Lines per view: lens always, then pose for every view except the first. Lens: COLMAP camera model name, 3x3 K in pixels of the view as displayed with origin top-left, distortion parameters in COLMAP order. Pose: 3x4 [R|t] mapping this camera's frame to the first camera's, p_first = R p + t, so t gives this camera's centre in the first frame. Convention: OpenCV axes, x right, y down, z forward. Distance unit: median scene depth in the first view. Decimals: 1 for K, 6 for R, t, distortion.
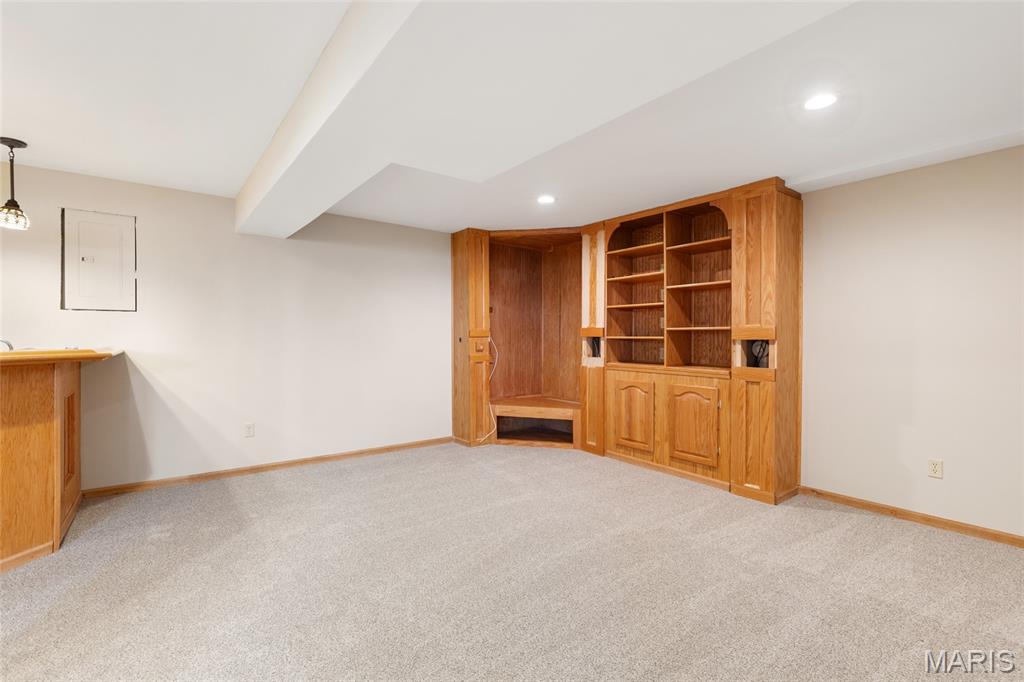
lens RADIAL K [[467.3, 0, 506.5], [0, 467.3, 343.4], [0, 0, 1]] dist [-0.001616, -0.000081]
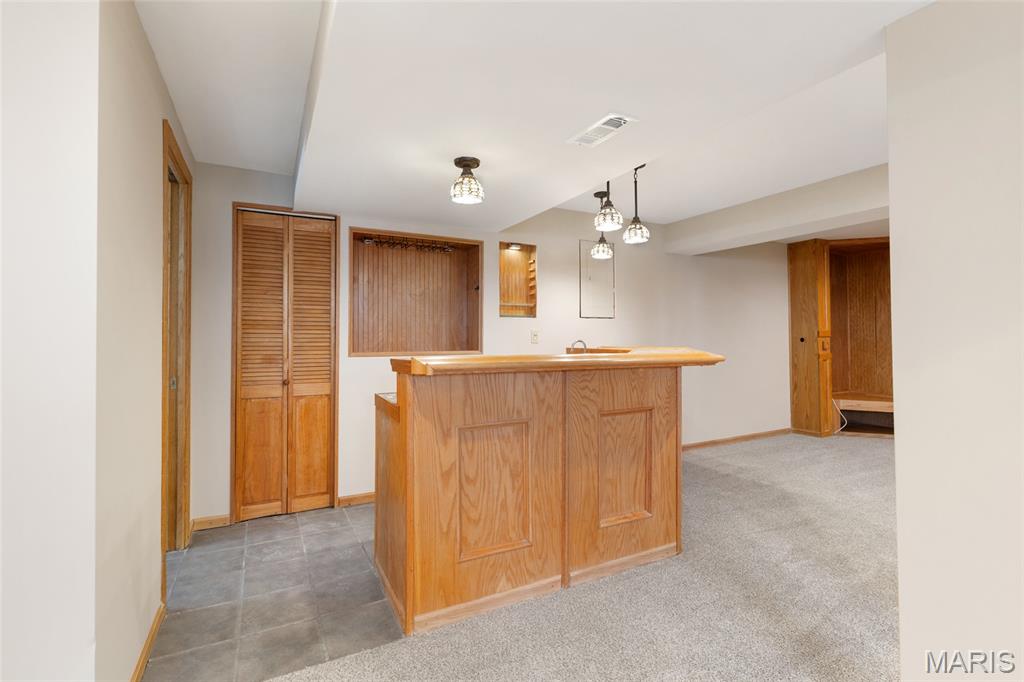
lens RADIAL K [[467.3, 0, 505.7], [0, 467.3, 333.8], [0, 0, 1]] dist [-0.001616, -0.000081]
pose [[0.986021, -0.009021, -0.166377, -0.676069], [0.004977, 0.999682, -0.024711, 0.002080], [0.166547, 0.023537, 0.985752, -0.227155]]
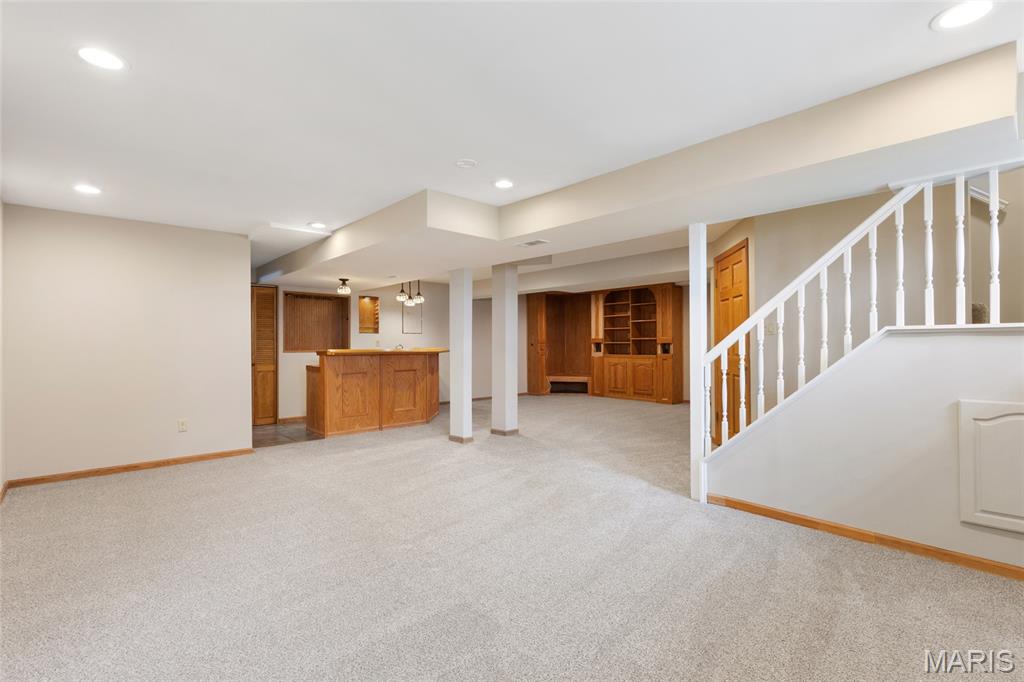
lens RADIAL K [[467.3, 0, 507.7], [0, 467.3, 346.6], [0, 0, 1]] dist [-0.001616, -0.000081]
pose [[0.994326, -0.008695, 0.106024, -0.471096], [0.009553, 0.999926, -0.007582, 0.017297], [-0.105951, 0.008551, 0.994335, -1.141278]]
